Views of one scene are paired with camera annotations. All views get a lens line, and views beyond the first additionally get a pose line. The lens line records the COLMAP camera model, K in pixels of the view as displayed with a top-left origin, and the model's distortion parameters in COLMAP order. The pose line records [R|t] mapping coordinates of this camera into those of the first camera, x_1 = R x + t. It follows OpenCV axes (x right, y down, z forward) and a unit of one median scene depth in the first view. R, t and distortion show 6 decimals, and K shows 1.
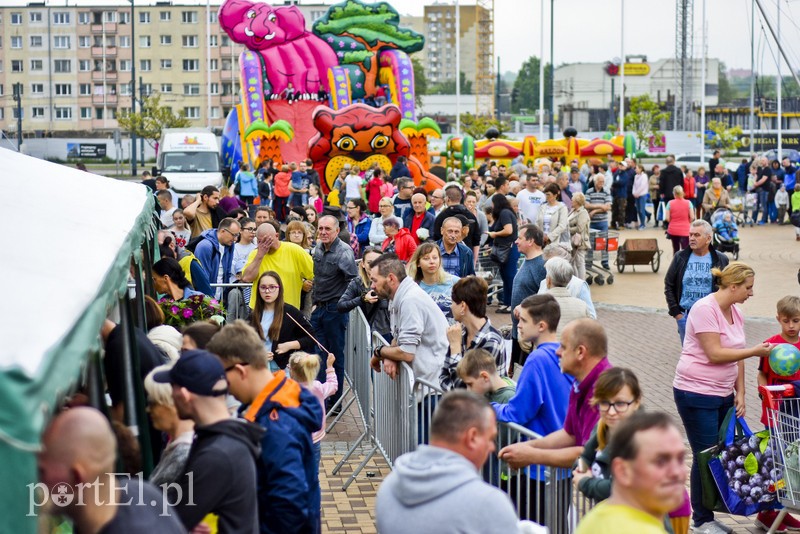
lens RADIAL K [[1789.4, 0, 398.1], [0, 1789.4, 268.9], [0, 0, 1]] dist [0.012617, 0.000000]
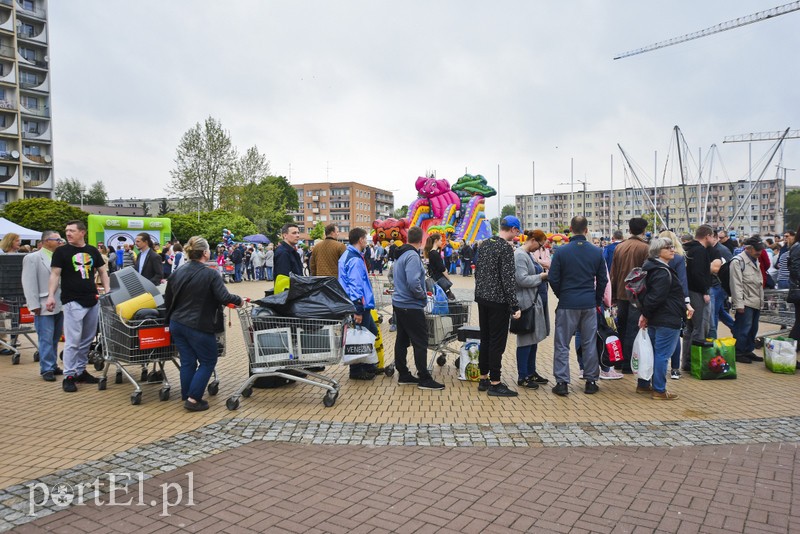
lens RADIAL K [[654.4, 0, 401.8], [0, 654.4, 265.8], [0, 0, 1]] dist [0.033694, -0.012447]
pose [[0.796863, 0.017774, -0.603899, 0.422439], [-0.041182, 0.998840, -0.024942, -0.008054], [0.602755, 0.044745, 0.796671, 0.278582]]
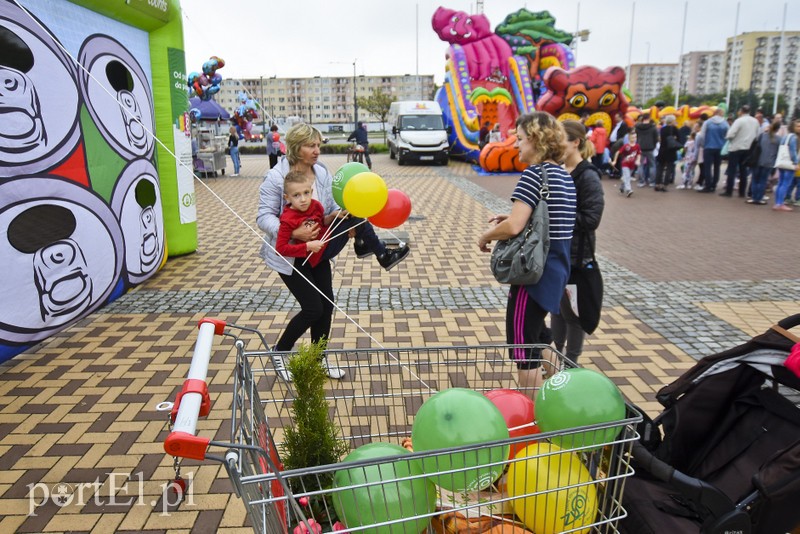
lens RADIAL K [[542.2, 0, 387.9], [0, 542.2, 237.6], [0, 0, 1]] dist [0.000304, 0.001504]
pose [[0.997171, 0.009099, -0.074611, -0.100276], [0.000499, 0.991823, 0.127618, -0.023973], [0.075162, -0.127294, 0.989013, 0.537408]]
